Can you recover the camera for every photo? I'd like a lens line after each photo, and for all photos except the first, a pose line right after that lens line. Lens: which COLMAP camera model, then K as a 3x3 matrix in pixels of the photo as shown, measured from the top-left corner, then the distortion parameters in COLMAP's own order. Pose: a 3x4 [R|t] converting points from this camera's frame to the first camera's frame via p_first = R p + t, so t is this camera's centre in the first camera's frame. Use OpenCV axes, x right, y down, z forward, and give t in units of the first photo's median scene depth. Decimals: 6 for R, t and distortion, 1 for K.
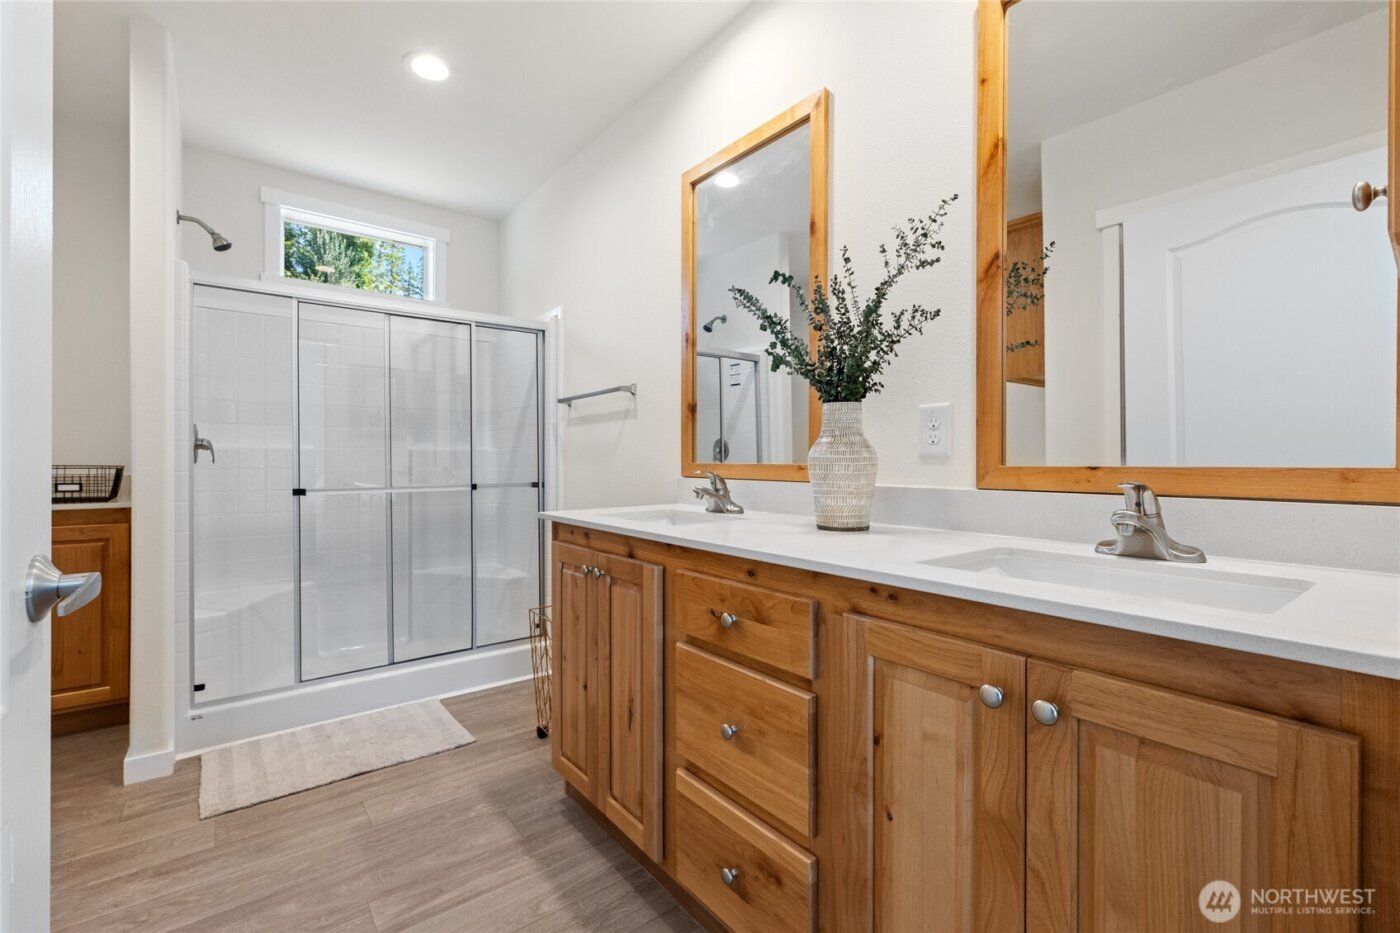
lens RADIAL K [[607.9, 0, 700.2], [0, 607.9, 463.2], [0, 0, 1]] dist [0.000770, 0.000091]
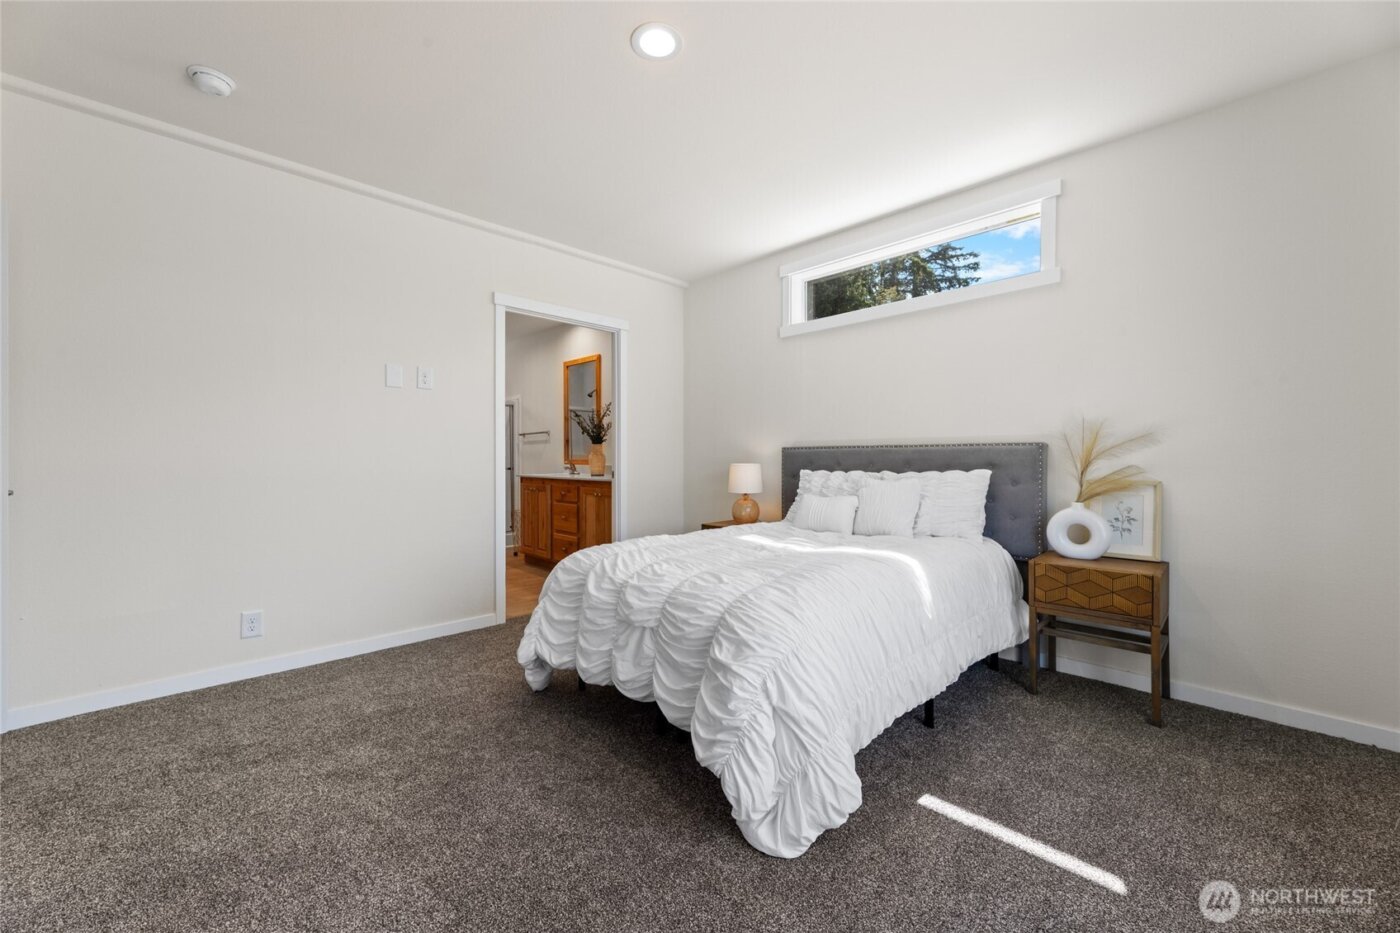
lens RADIAL K [[546.5, 0, 698.1], [0, 546.5, 465.7], [0, 0, 1]] dist [0.000266, 0.000004]
pose [[0.993421, 0.001217, 0.114516, 0.366619], [-0.002393, 0.999946, 0.010134, 0.002947], [-0.114497, -0.010342, 0.993370, -2.012998]]
